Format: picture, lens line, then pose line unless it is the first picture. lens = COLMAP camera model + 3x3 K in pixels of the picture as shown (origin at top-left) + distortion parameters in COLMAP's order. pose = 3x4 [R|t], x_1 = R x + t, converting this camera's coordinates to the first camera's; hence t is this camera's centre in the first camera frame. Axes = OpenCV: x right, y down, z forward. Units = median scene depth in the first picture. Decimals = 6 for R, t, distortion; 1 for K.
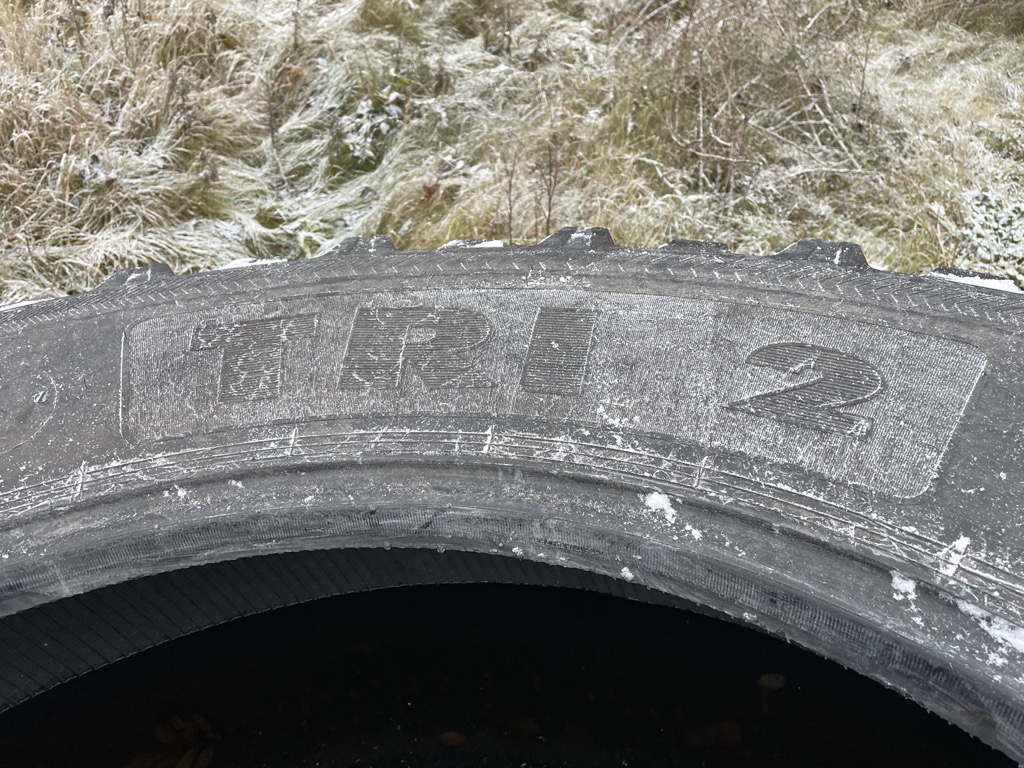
lens RADIAL K [[758.5, 0, 512.0], [0, 758.5, 384.0], [0, 0, 1]] dist [0.067292, -0.091559]
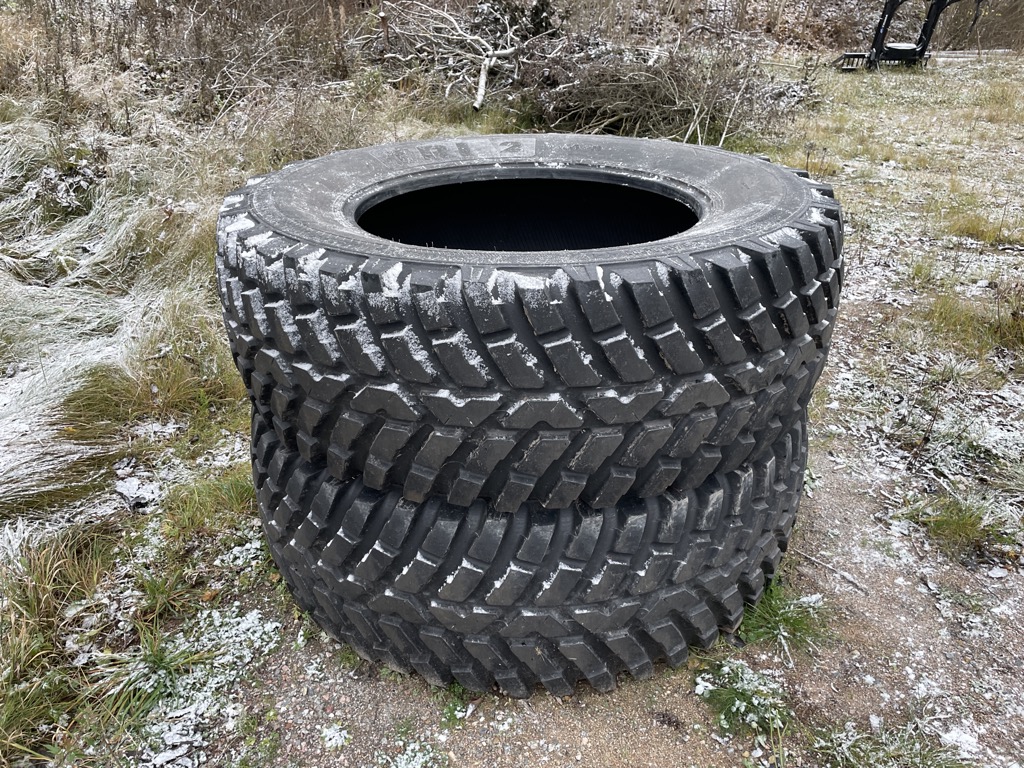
lens RADIAL K [[758.5, 0, 512.0], [0, 758.5, 384.0], [0, 0, 1]] dist [0.067292, -0.091559]
pose [[0.790122, -0.200066, 0.579380, -0.428688], [0.270937, 0.961872, -0.037343, 0.252689], [-0.549818, 0.186481, 0.814202, -0.434112]]
